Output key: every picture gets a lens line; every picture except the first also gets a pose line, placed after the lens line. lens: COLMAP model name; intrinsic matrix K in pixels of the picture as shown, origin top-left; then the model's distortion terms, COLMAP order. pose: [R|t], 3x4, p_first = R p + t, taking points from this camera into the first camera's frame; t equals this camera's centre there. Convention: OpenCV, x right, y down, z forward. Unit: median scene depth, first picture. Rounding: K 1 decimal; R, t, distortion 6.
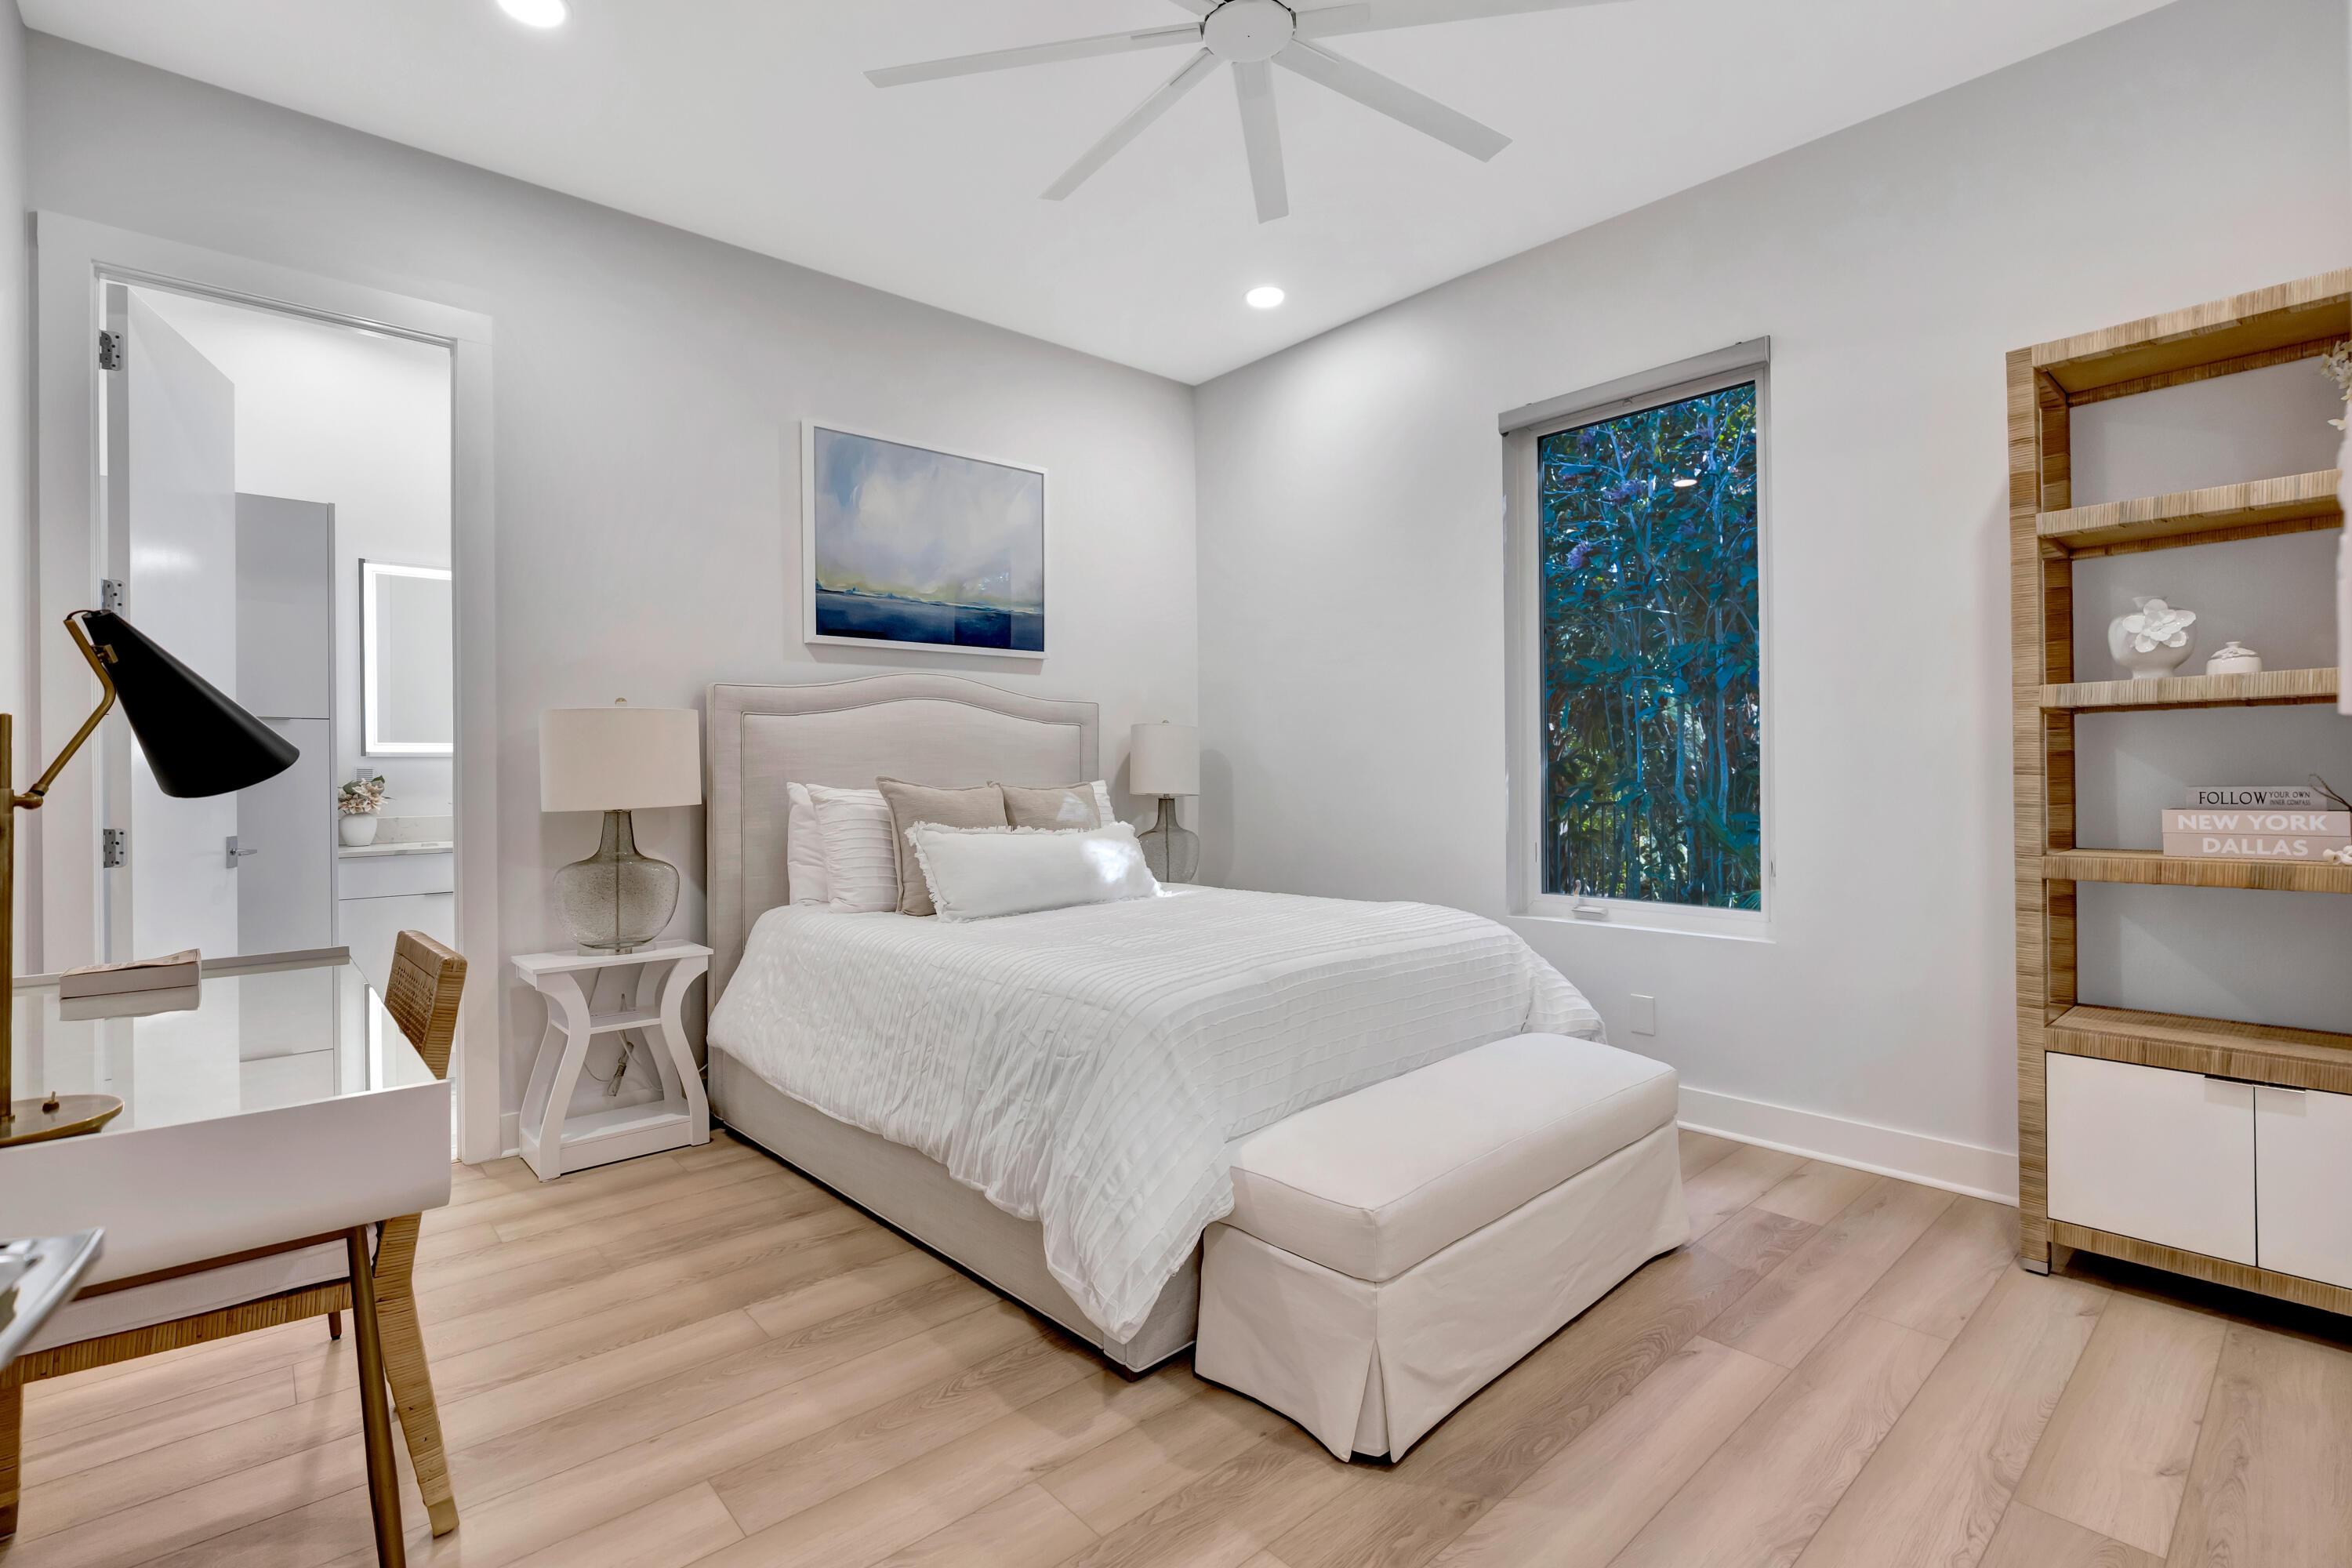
lens RADIAL K [[1062.1, 0, 1174.4], [0, 1062.1, 773.0], [0, 0, 1]] dist [-0.001721, 0.001123]
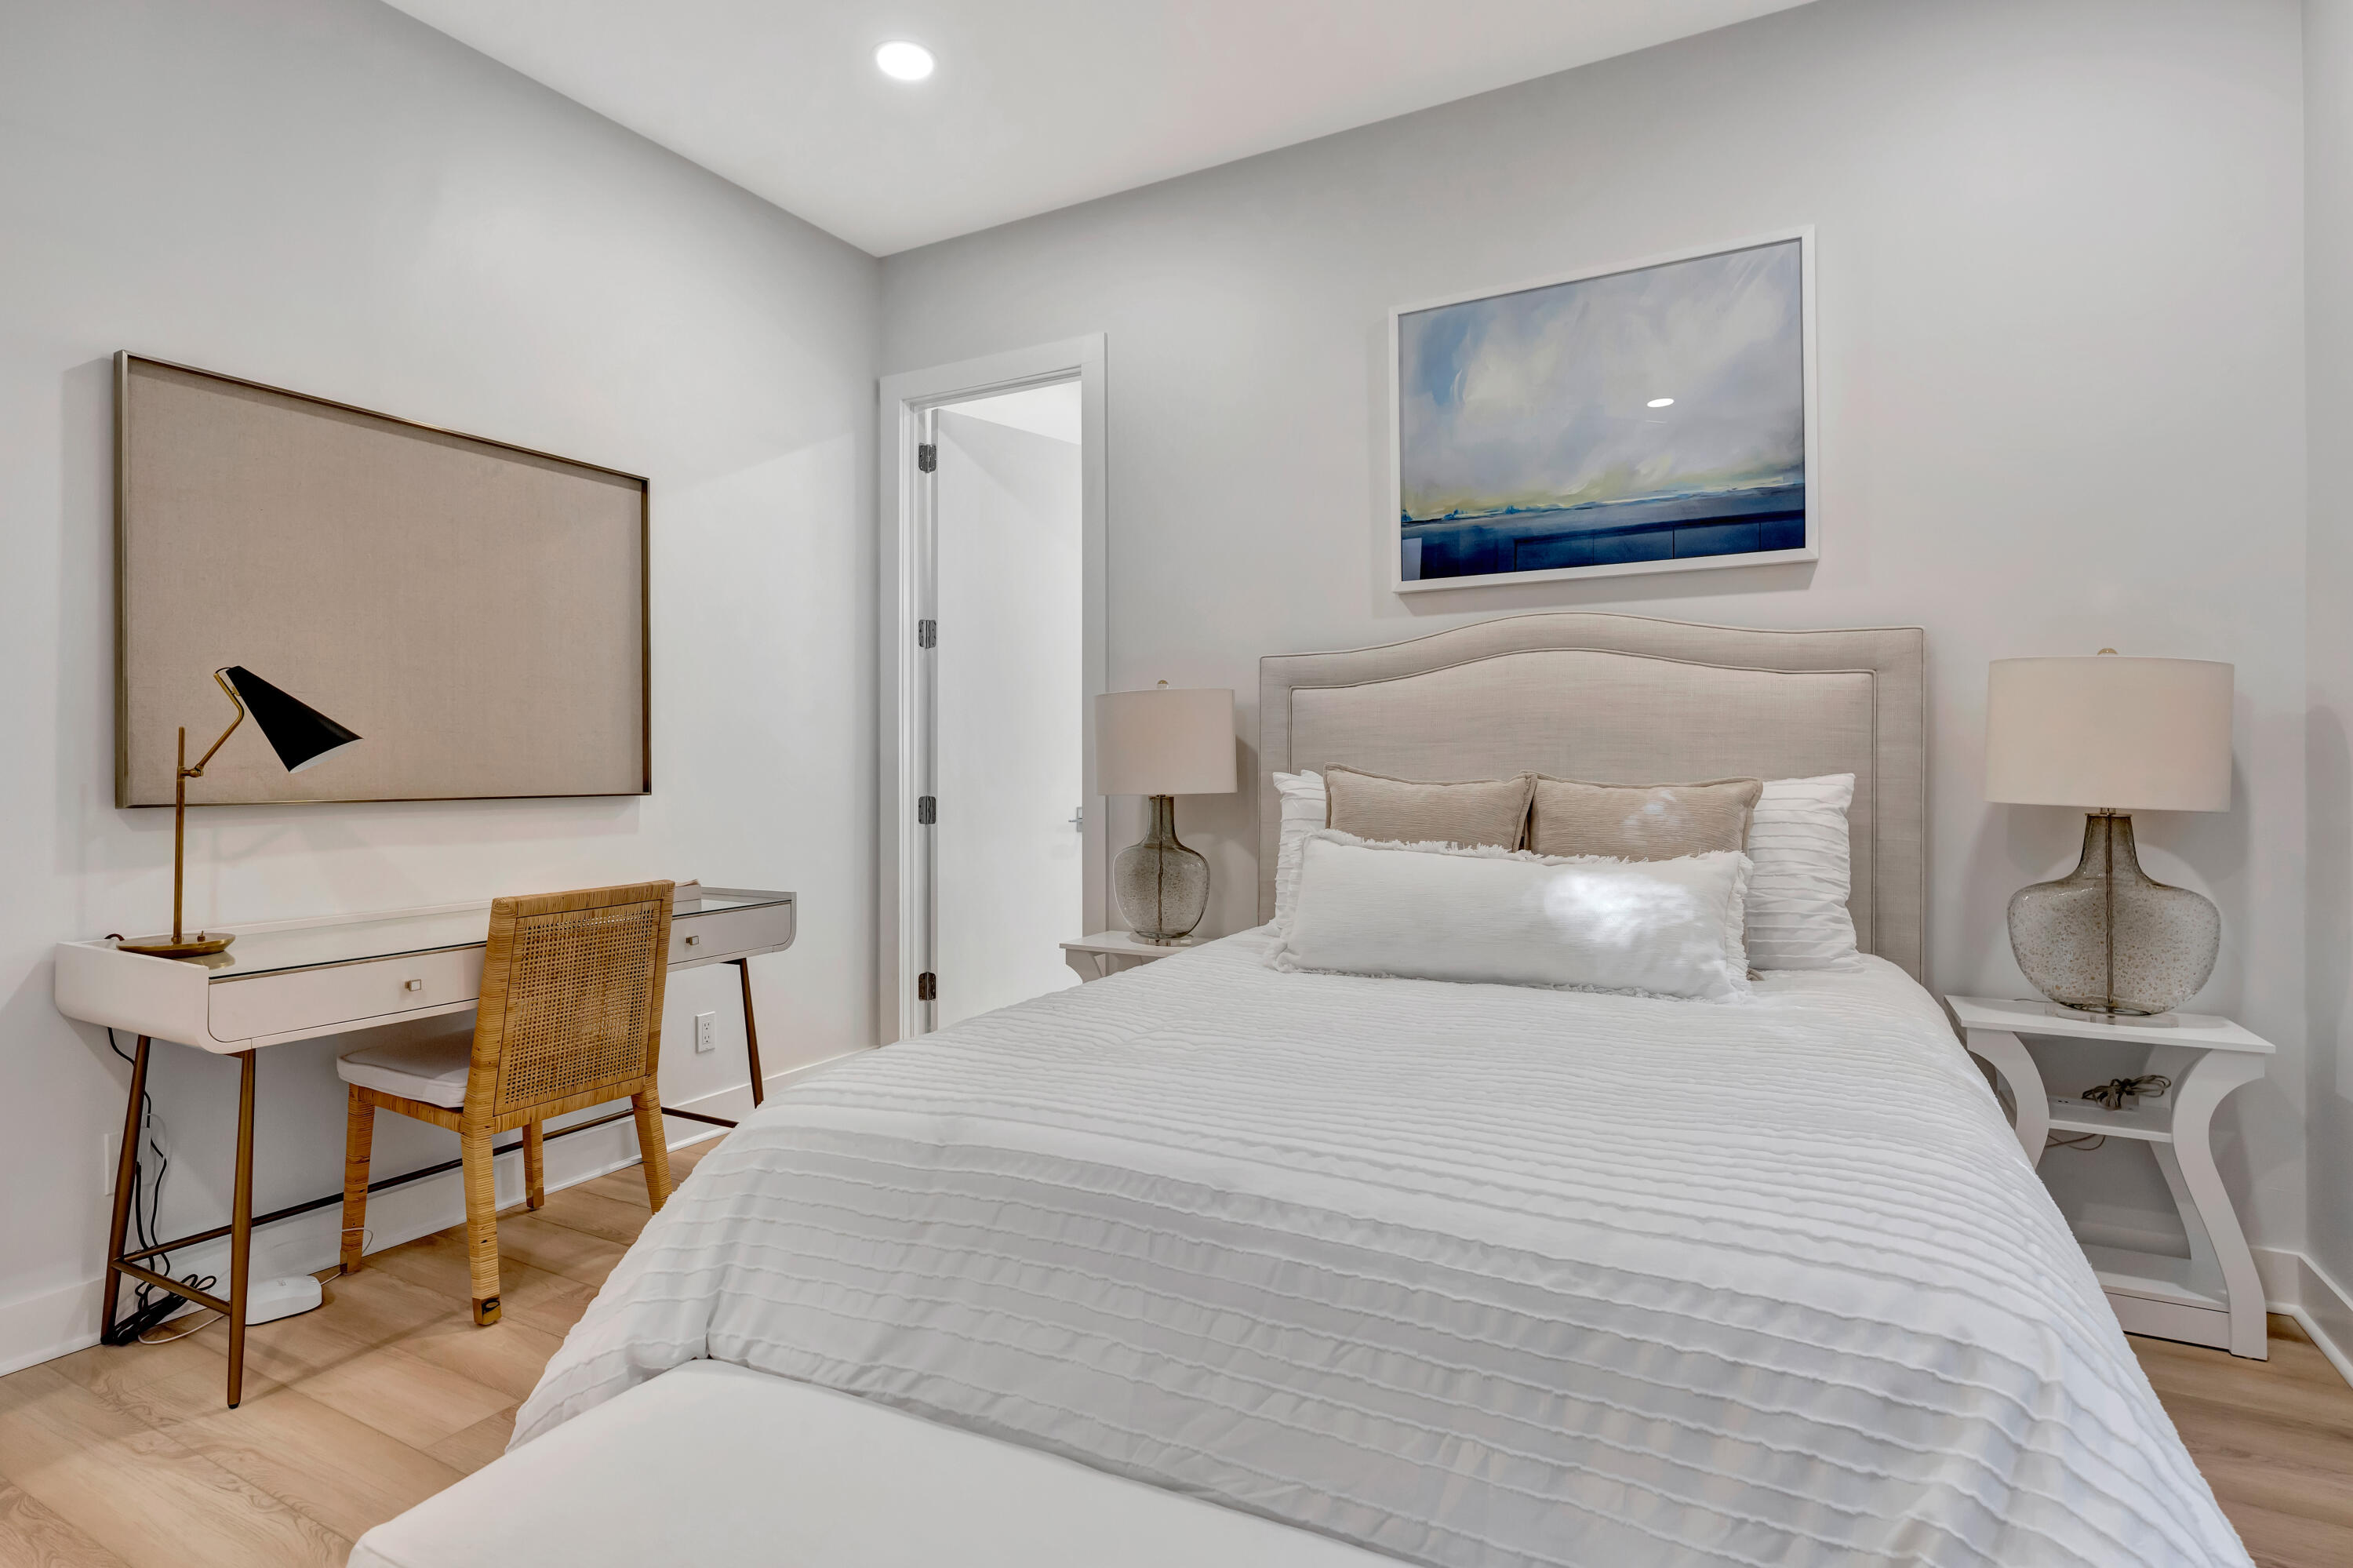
lens RADIAL K [[1188.1, 0, 1176.9], [0, 1188.1, 760.1], [0, 0, 1]] dist [0.001719, 0.000028]
pose [[0.343218, 0.008308, -0.939219, 0.424894], [-0.002512, 0.999965, 0.007927, -0.005129], [0.939252, -0.000362, 0.343227, 0.541609]]
